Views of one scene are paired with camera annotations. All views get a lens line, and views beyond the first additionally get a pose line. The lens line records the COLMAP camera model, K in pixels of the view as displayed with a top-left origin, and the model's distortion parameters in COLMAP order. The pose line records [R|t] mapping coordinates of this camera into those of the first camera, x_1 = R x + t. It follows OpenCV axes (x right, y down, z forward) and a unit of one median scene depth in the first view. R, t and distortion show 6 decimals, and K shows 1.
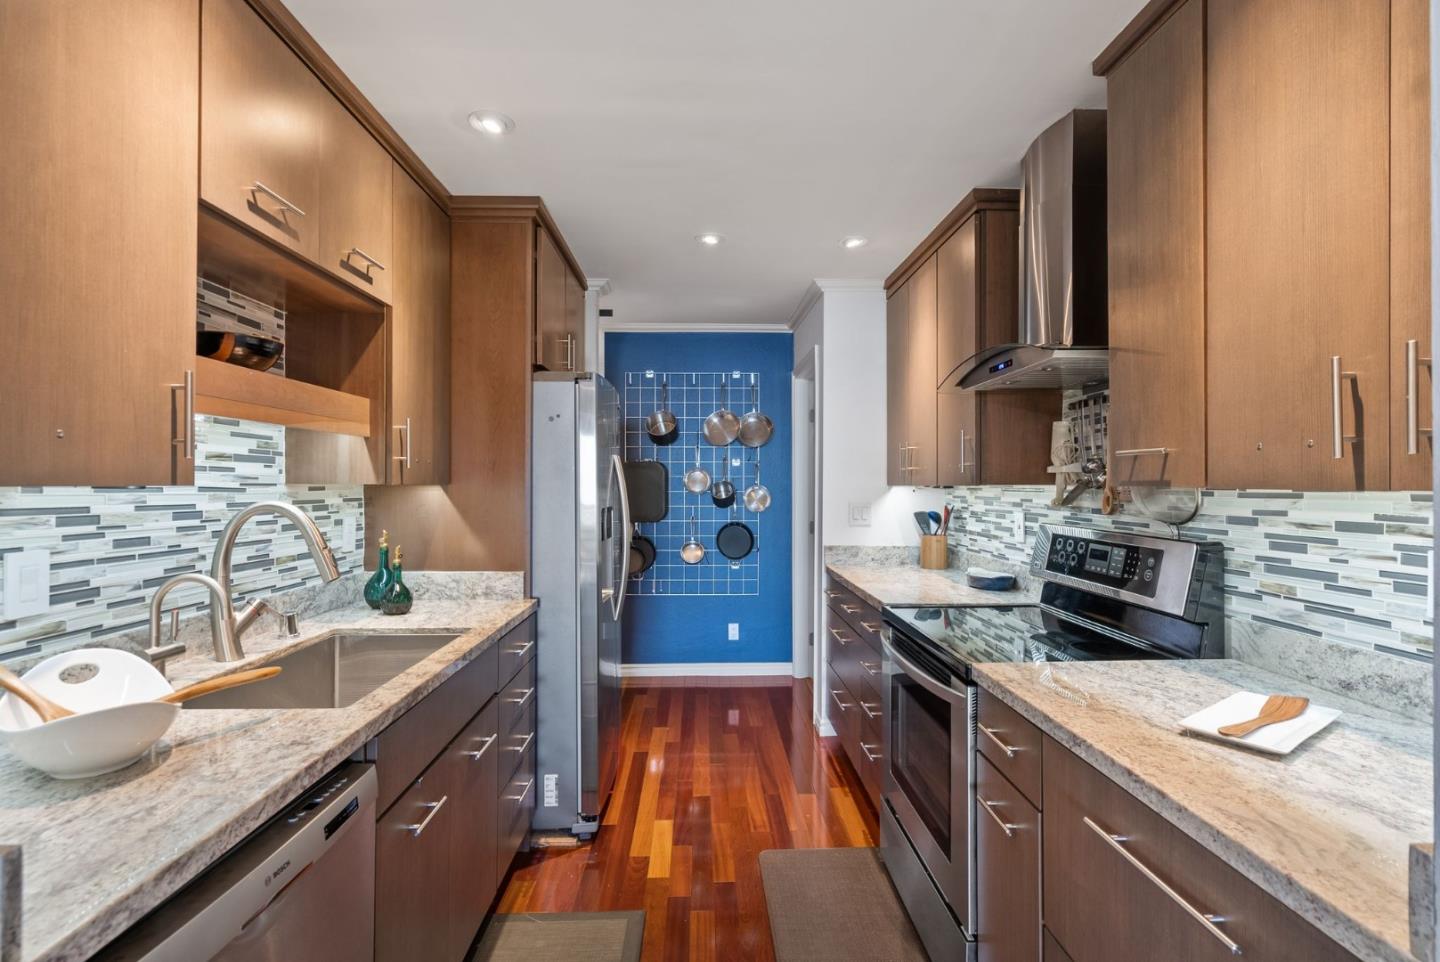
lens RADIAL K [[662.0, 0, 715.0], [0, 662.0, 482.1], [0, 0, 1]] dist [0.000176, 0.002035]
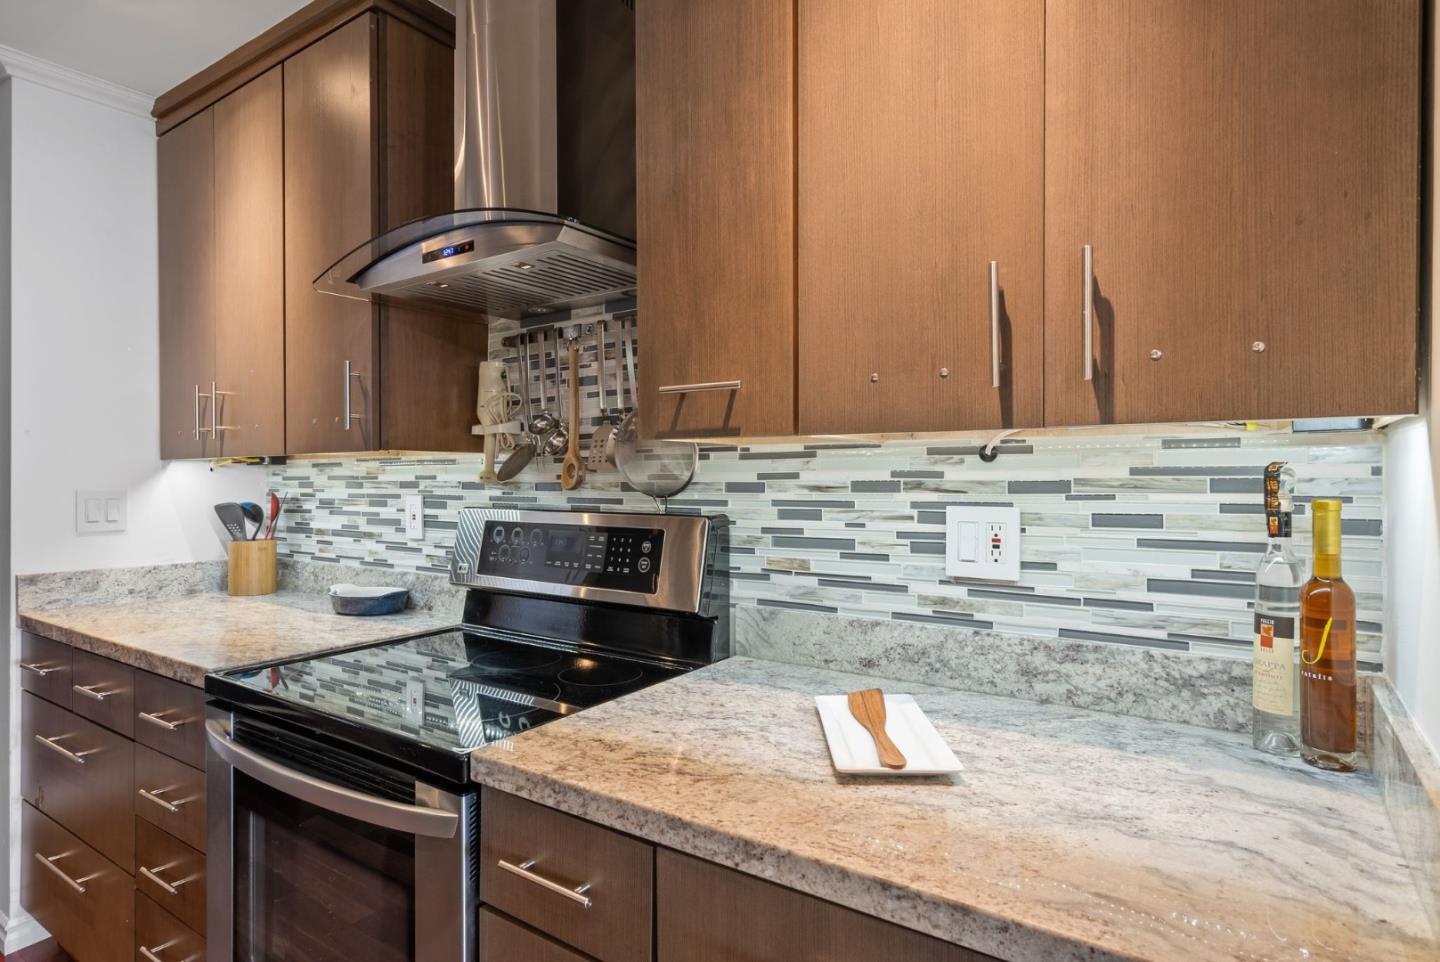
lens RADIAL K [[787.3, 0, 728.1], [0, 787.3, 478.8], [0, 0, 1]] dist [0.004728, -0.002191]
pose [[0.583393, -0.002335, 0.812187, -0.020485], [0.001330, 0.999997, 0.001920, 0.050766], [-0.812189, -0.000040, 0.583395, 0.490759]]
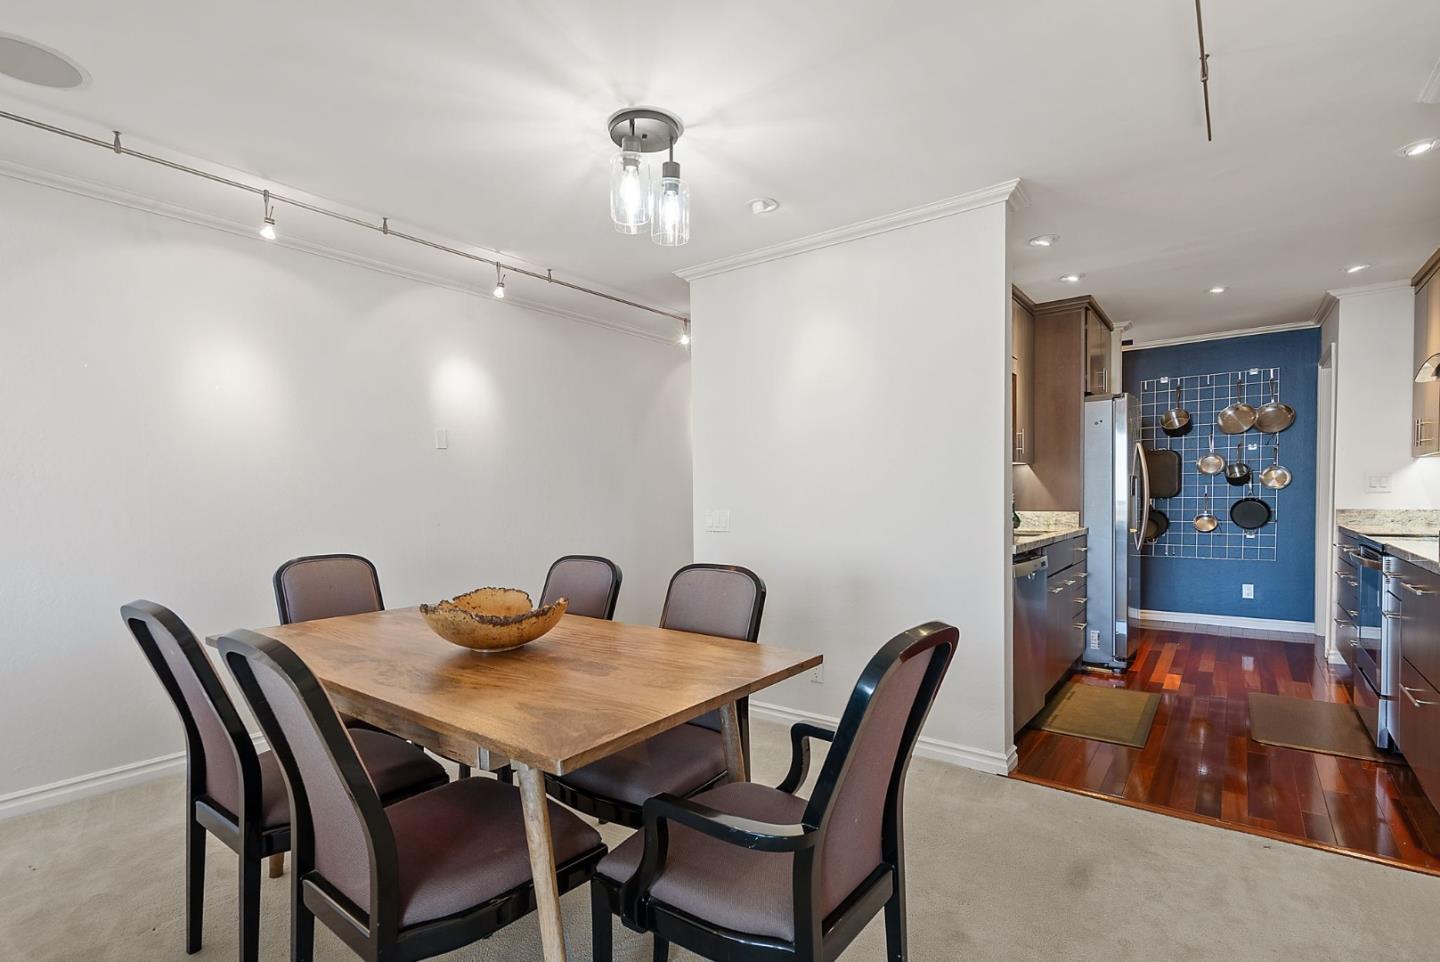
lens RADIAL K [[662.0, 0, 717.9], [0, 662.0, 517.8], [0, 0, 1]] dist [0.000176, 0.002035]
pose [[0.774017, 0.010542, -0.633077, 0.139033], [0.015410, 0.999252, 0.035480, 0.124890], [0.632977, -0.037218, 0.773275, -1.630561]]
